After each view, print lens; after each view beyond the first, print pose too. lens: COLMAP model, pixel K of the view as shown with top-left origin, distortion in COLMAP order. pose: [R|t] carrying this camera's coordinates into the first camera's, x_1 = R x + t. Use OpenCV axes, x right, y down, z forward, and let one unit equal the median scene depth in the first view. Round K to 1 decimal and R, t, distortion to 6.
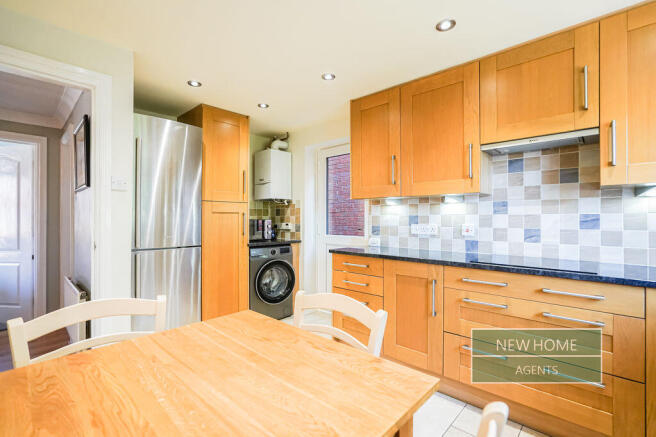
lens RADIAL K [[300.4, 0, 328.0], [0, 300.4, 218.5], [0, 0, 1]] dist [-0.000344, -0.000062]
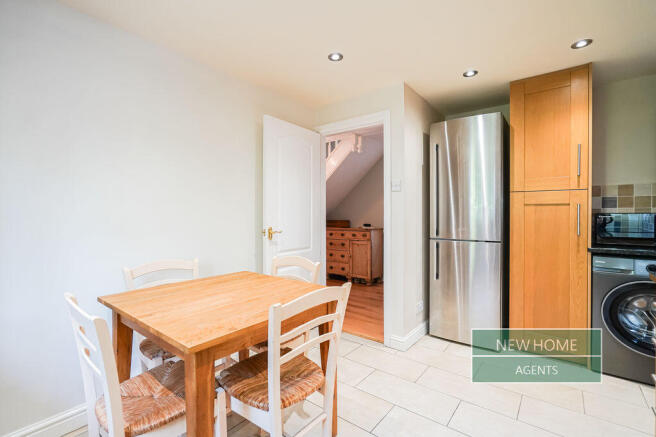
lens RADIAL K [[308.7, 0, 329.0], [0, 308.7, 214.8], [0, 0, 1]] dist [-0.000854, -0.000118]
pose [[0.088301, 0.007917, -0.996062, 0.467372], [0.002674, 0.999963, 0.008185, -0.000672], [0.996090, -0.003386, 0.088276, 0.411017]]
